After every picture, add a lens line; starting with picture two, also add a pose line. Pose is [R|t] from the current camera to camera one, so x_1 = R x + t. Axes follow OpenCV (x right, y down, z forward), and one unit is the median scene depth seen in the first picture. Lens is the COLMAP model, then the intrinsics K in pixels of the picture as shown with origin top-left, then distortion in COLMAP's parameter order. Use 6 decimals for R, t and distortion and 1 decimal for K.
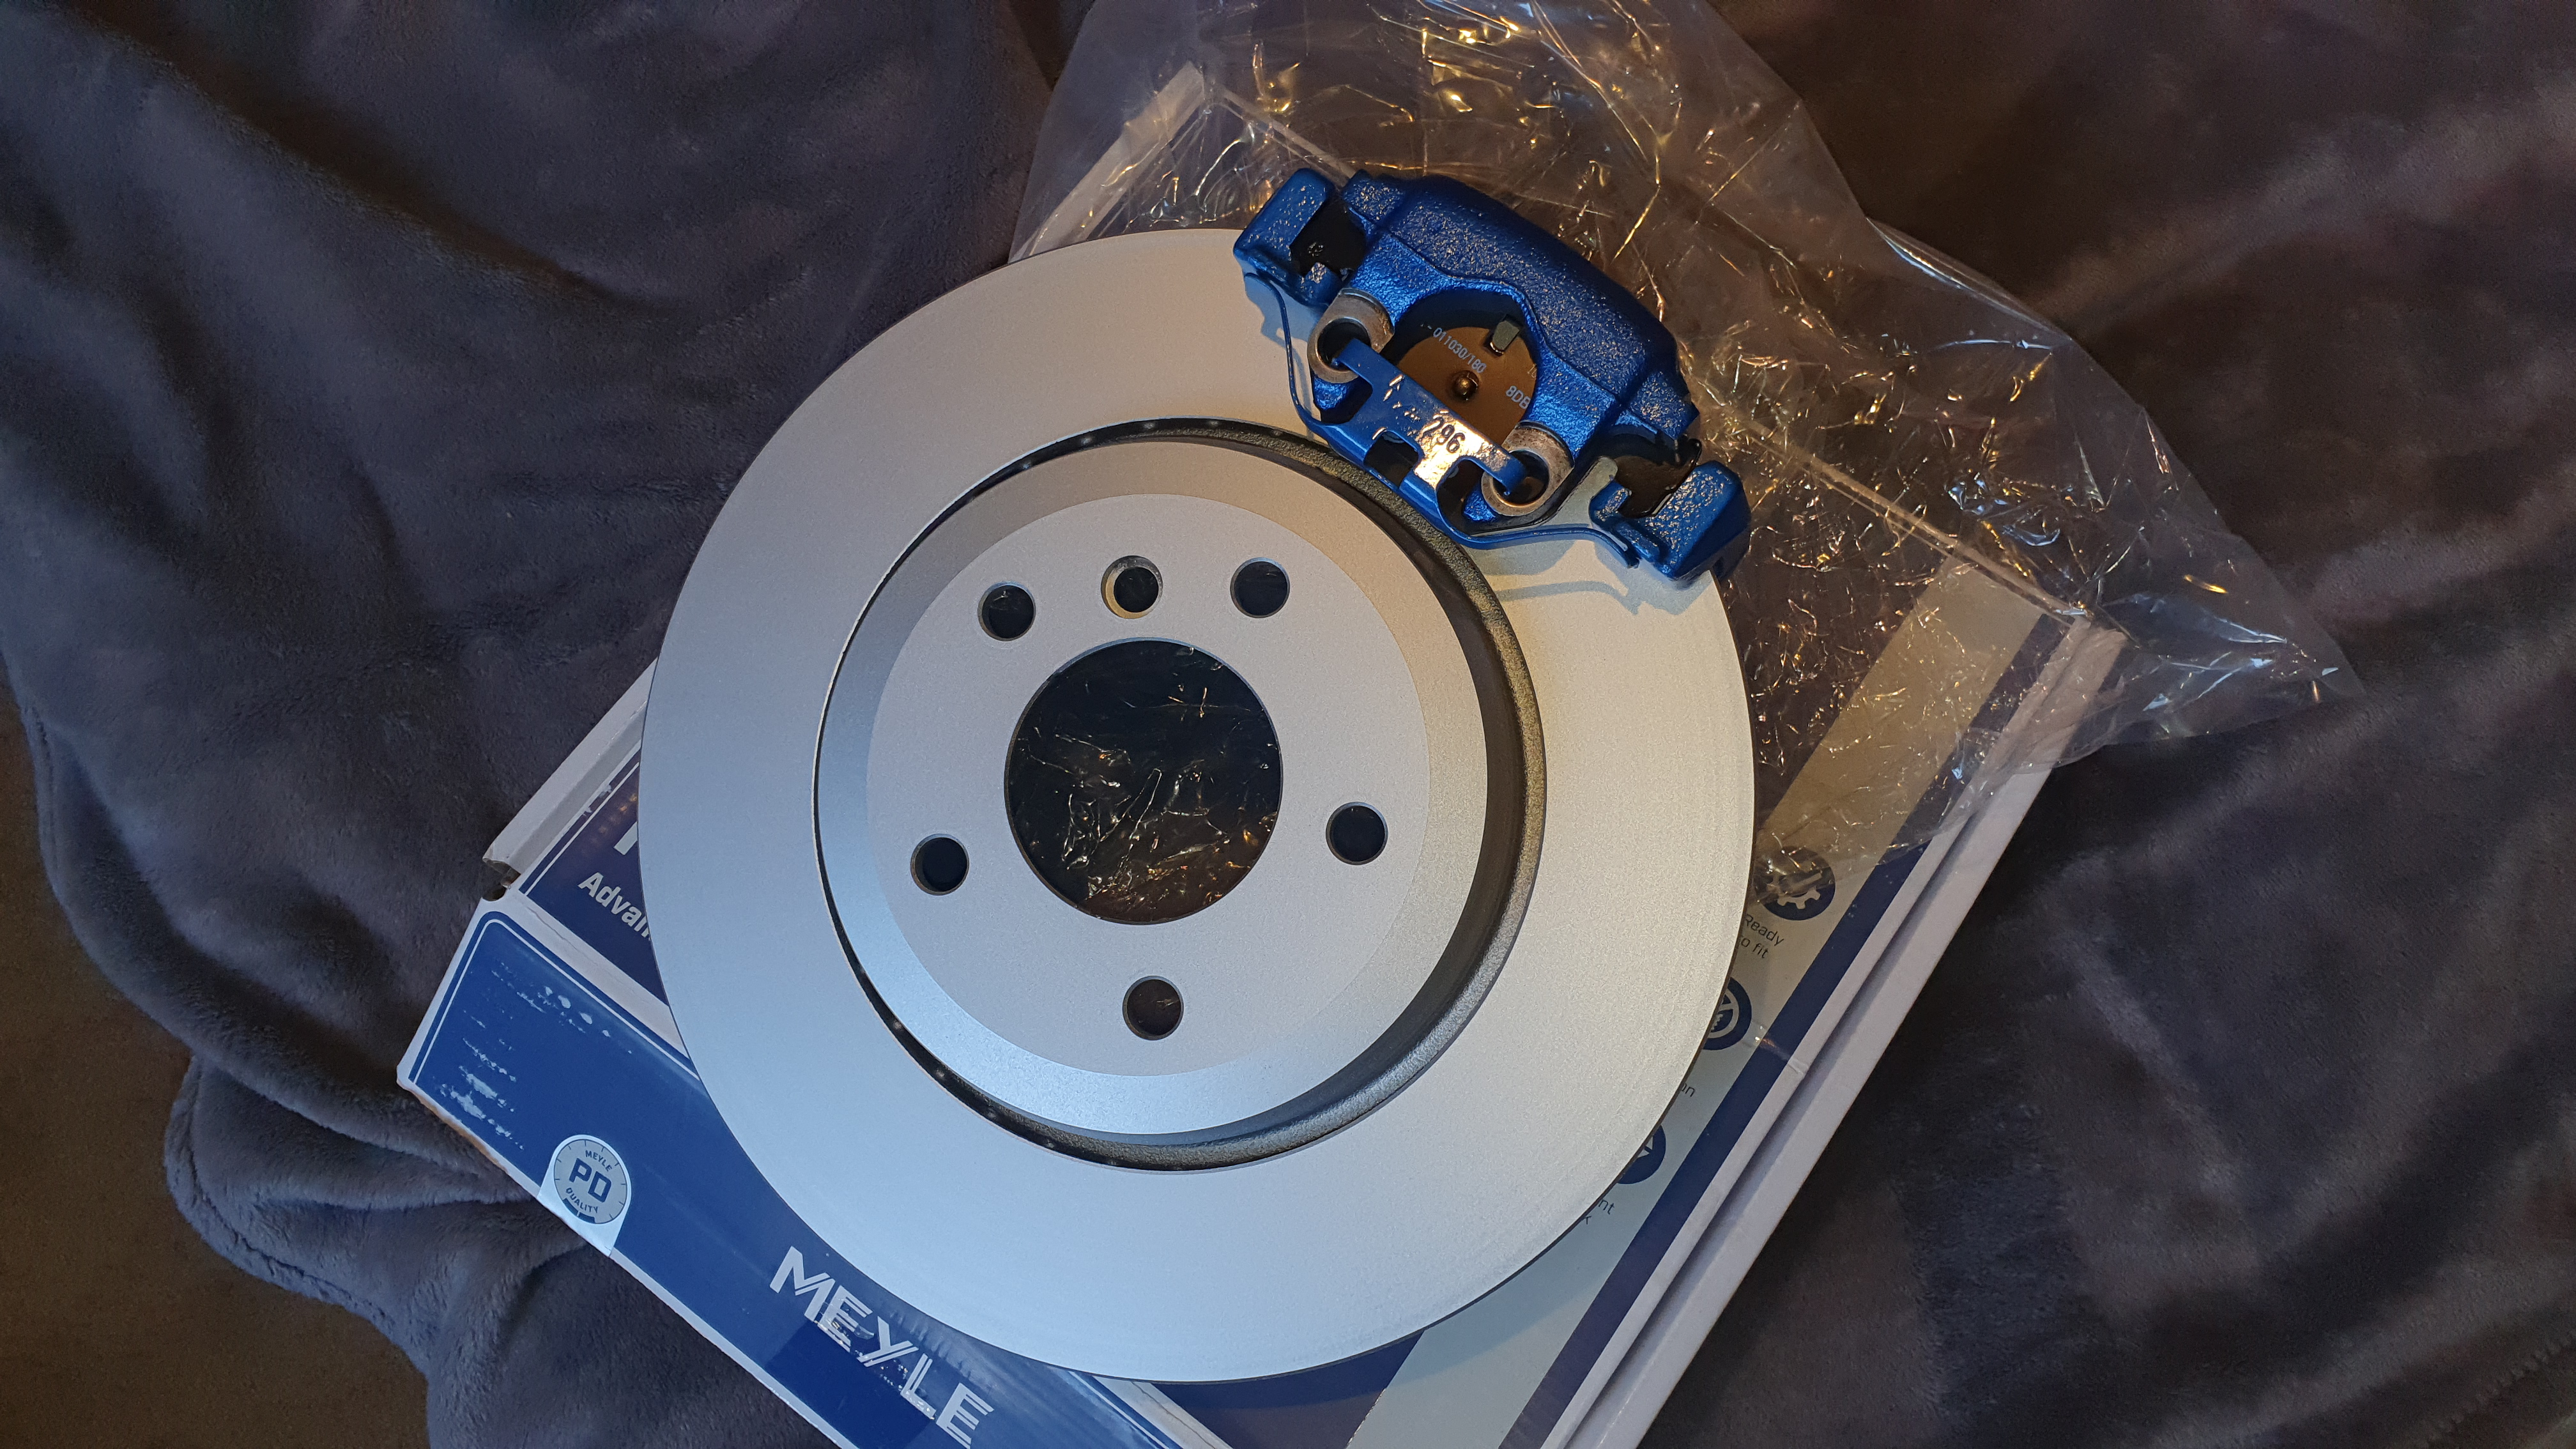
lens RADIAL K [[1930.1, 0, 1288.0], [0, 1930.1, 724.5], [0, 0, 1]] dist [-0.012735, 0.046179]
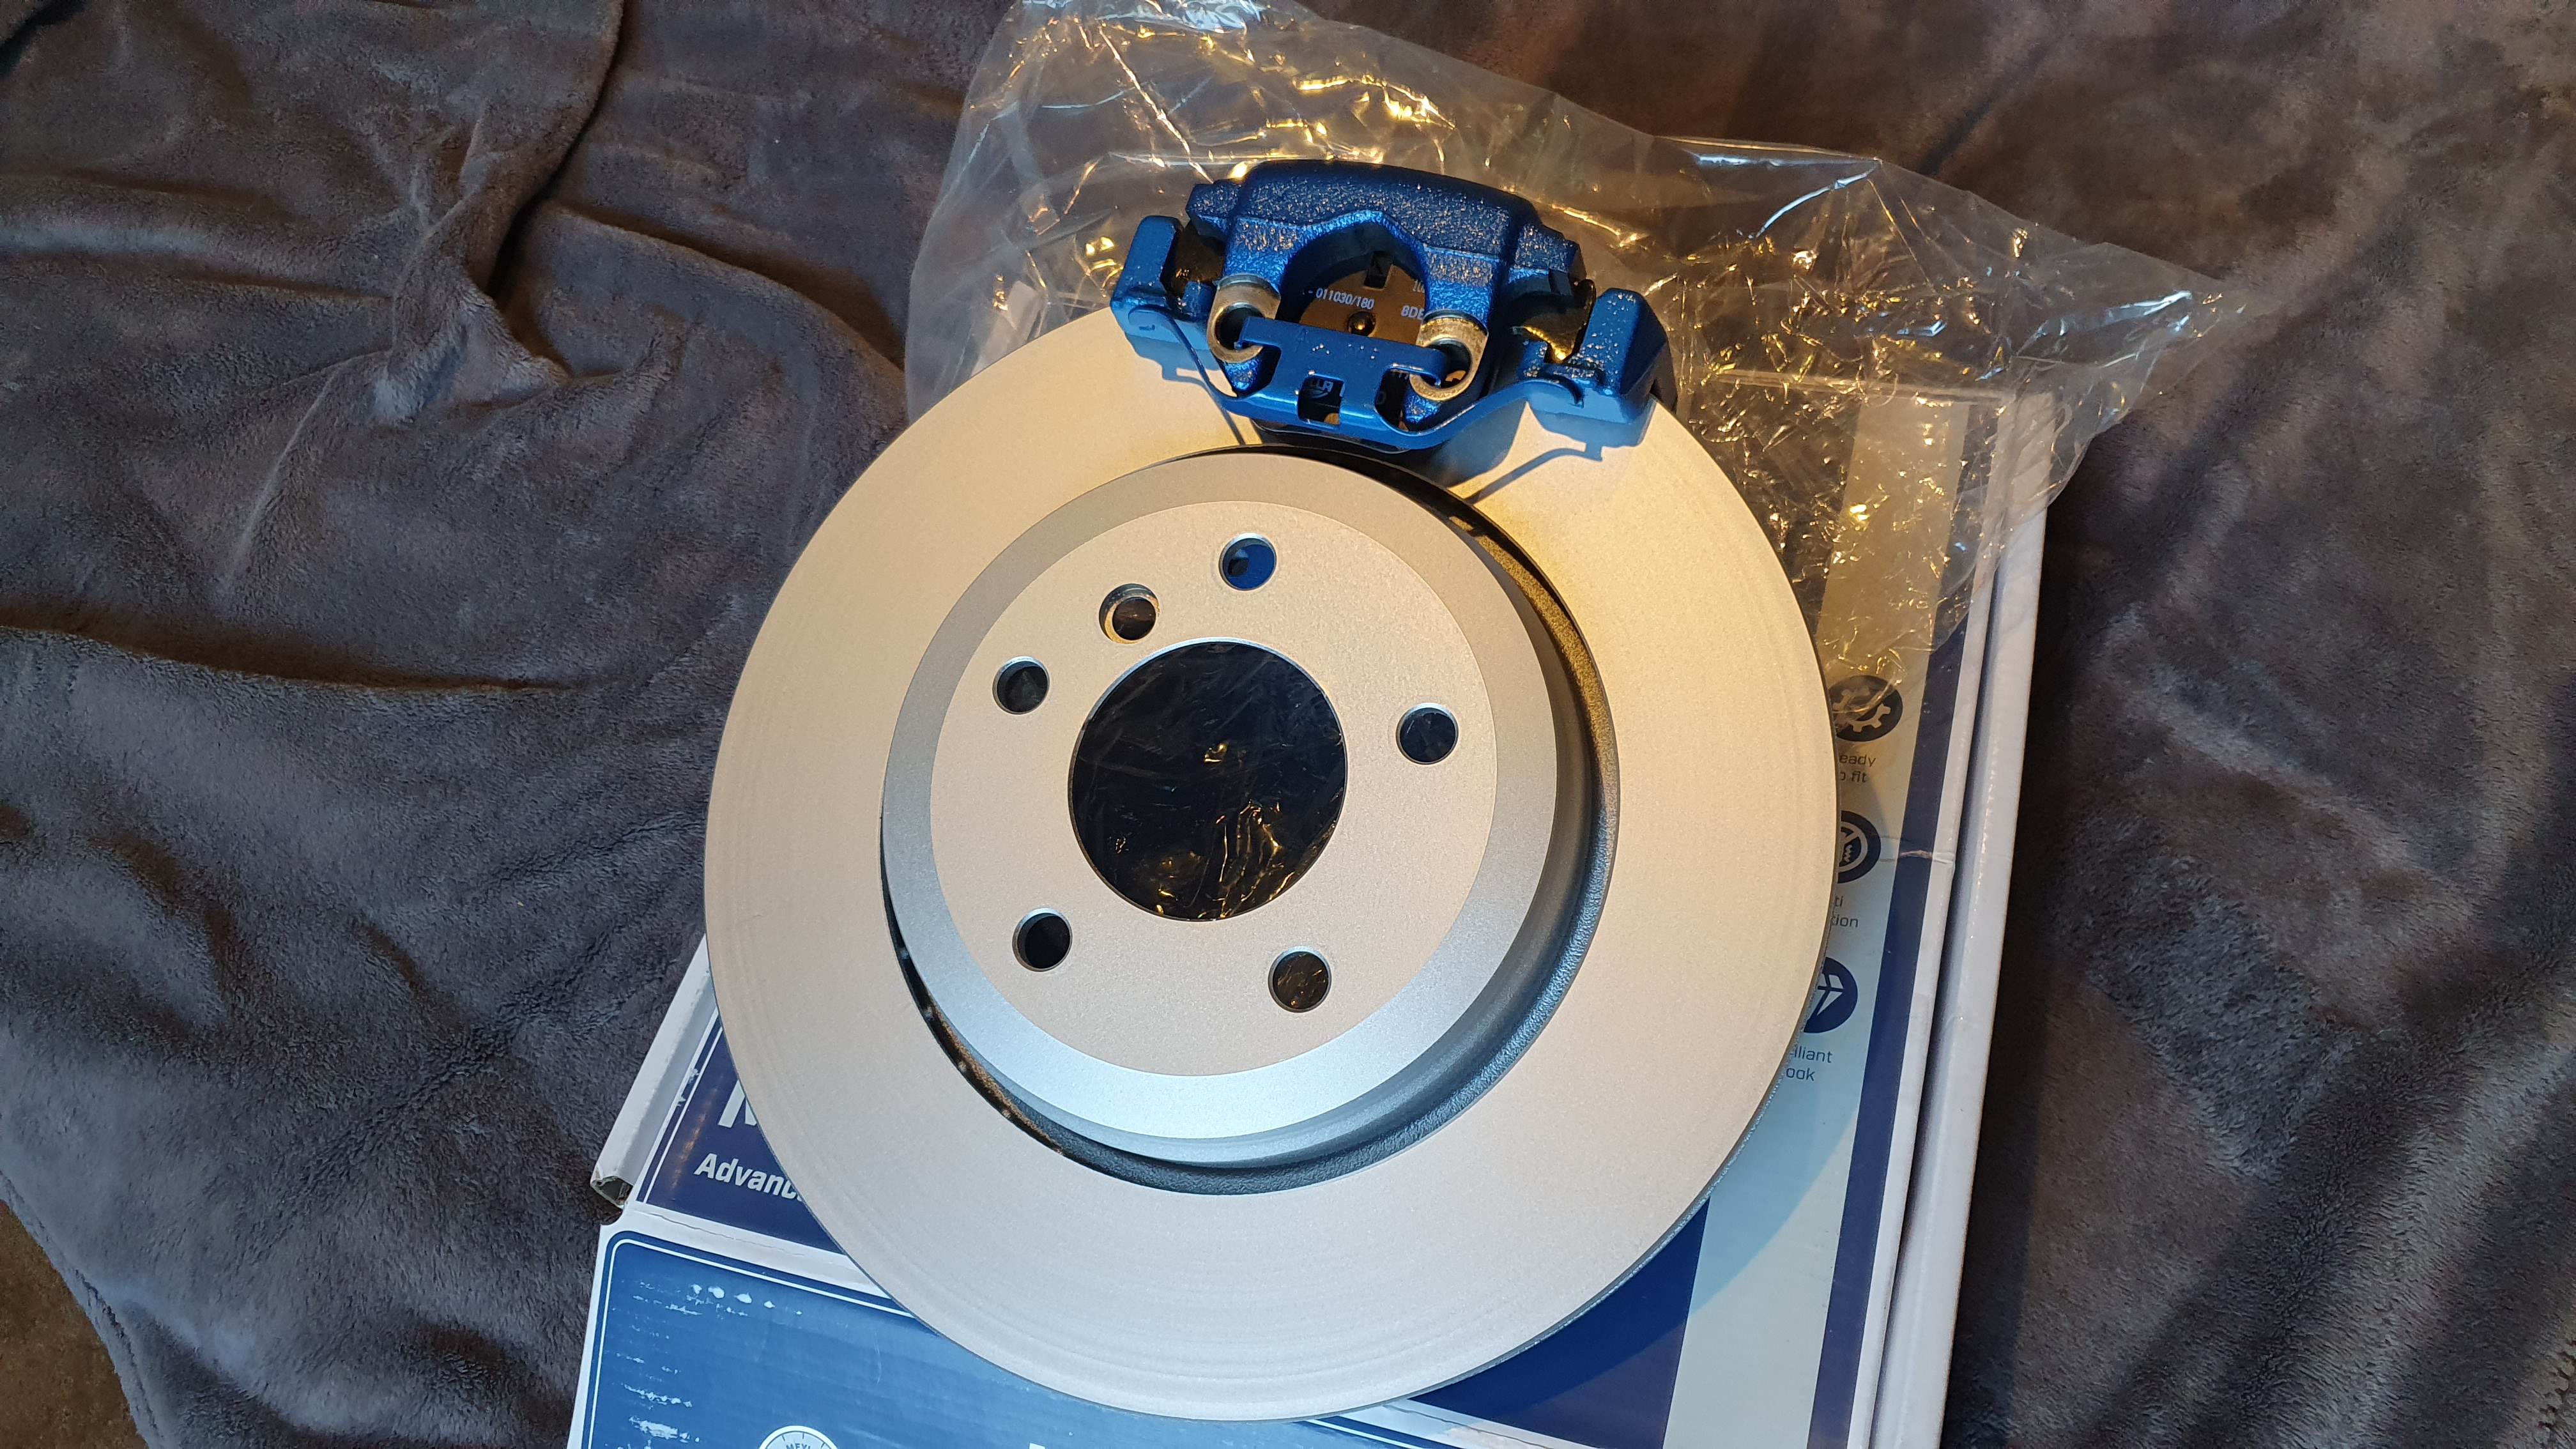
lens RADIAL K [[1949.1, 0, 1315.3], [0, 1949.1, 871.9], [0, 0, 1]] dist [-0.027174, 0.062352]
pose [[0.931125, -0.358725, 0.065751, -0.092464], [0.363998, 0.902911, -0.228597, 0.278070], [0.022636, 0.236786, 0.971298, 0.041220]]
